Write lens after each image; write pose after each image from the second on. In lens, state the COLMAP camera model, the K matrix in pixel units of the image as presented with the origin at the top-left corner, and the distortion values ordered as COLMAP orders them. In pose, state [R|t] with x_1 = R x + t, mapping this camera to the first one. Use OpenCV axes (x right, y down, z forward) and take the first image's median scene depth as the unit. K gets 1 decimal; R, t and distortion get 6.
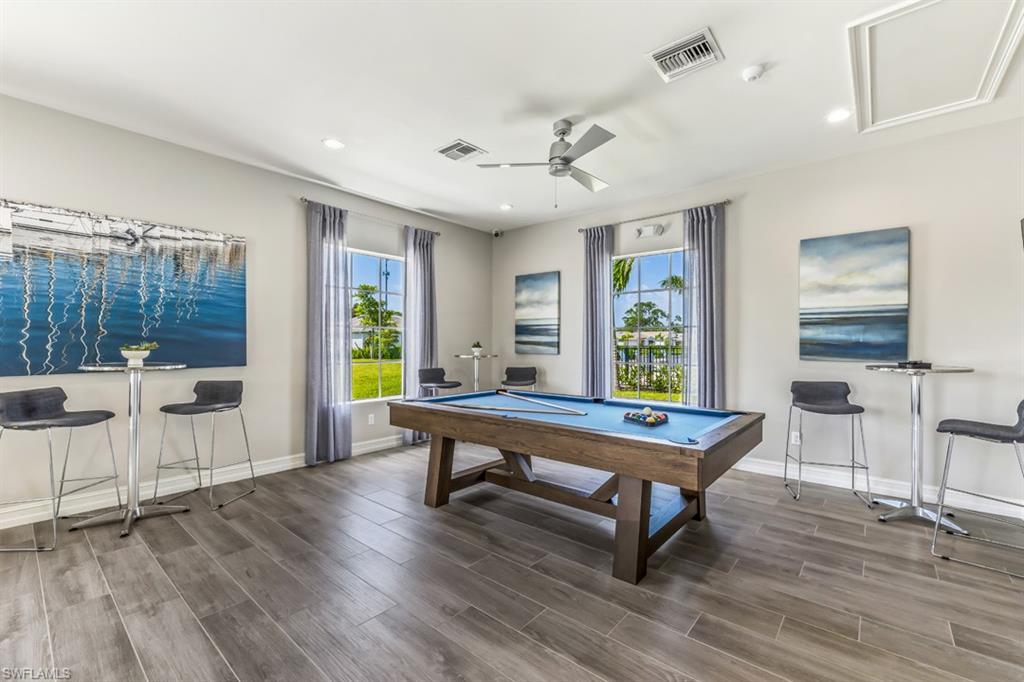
lens RADIAL K [[430.9, 0, 513.9], [0, 430.9, 341.2], [0, 0, 1]] dist [-0.000426, -0.000001]
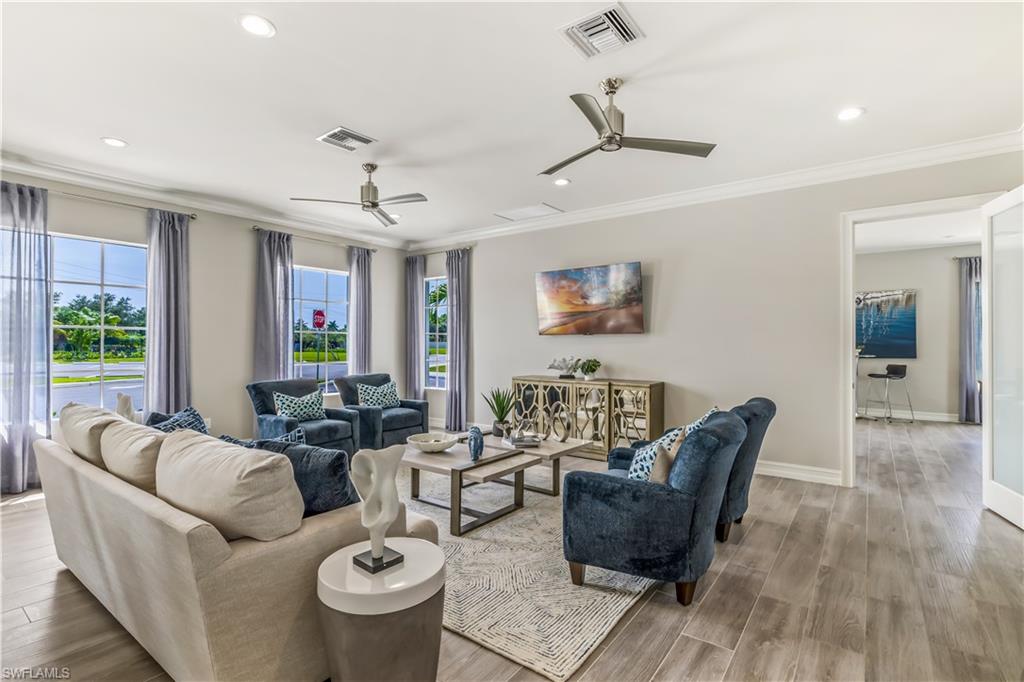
lens RADIAL K [[484.3, 0, 512.4], [0, 484.3, 341.3], [0, 0, 1]] dist [-0.005652, -0.000772]
pose [[0.063263, -0.002468, -0.997994, 1.453725], [0.003754, 0.999990, -0.002235, -0.019430], [0.997990, -0.003605, 0.063272, -0.941323]]
